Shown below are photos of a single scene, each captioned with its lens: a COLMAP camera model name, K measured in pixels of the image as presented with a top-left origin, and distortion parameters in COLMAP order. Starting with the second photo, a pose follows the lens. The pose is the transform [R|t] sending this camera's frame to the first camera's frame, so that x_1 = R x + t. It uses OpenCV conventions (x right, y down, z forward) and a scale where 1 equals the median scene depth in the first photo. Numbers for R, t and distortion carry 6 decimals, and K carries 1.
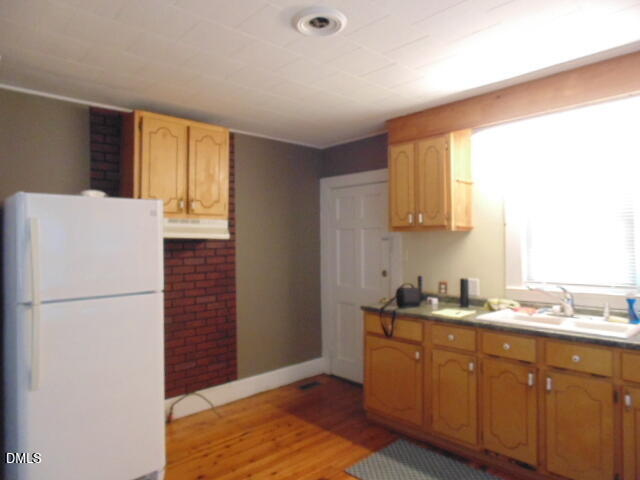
lens RADIAL K [[427.1, 0, 320.0], [0, 427.1, 240.0], [0, 0, 1]] dist [-0.008253, -0.002931]
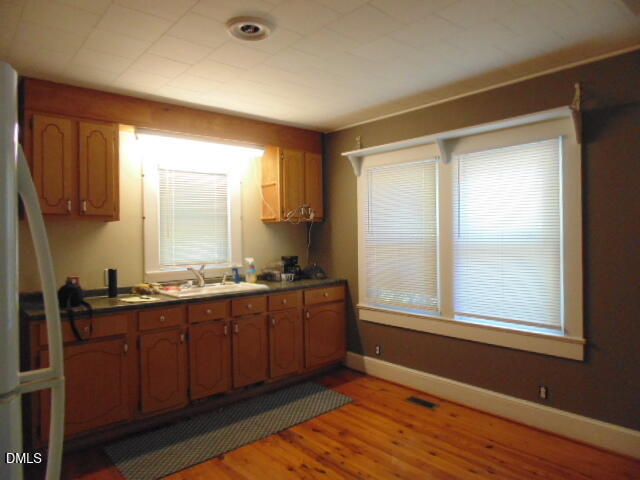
lens RADIAL K [[427.1, 0, 320.0], [0, 427.1, 240.0], [0, 0, 1]] dist [-0.008253, -0.002931]
pose [[0.029371, -0.003704, 0.999562, -0.705458], [0.008365, 0.999959, 0.003460, 0.023628], [-0.999534, 0.008260, 0.029401, 0.508961]]
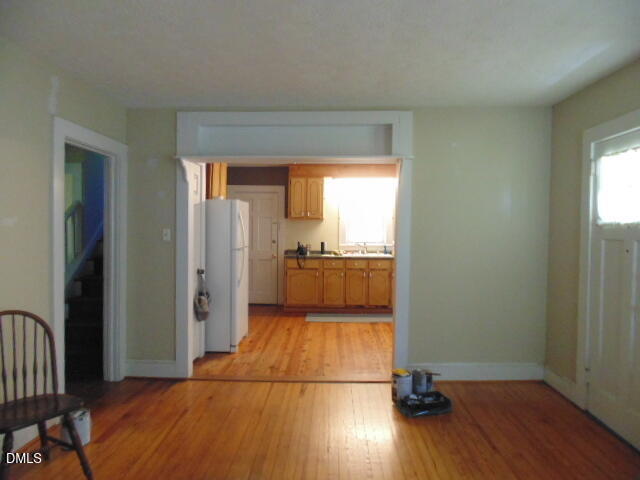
lens RADIAL K [[427.1, 0, 320.0], [0, 427.1, 240.0], [0, 0, 1]] dist [-0.008253, -0.002931]
pose [[0.696116, -0.000260, 0.717930, -1.367774], [-0.021332, 0.999551, 0.021045, 0.035657], [-0.717613, -0.029965, 0.695798, -0.586639]]
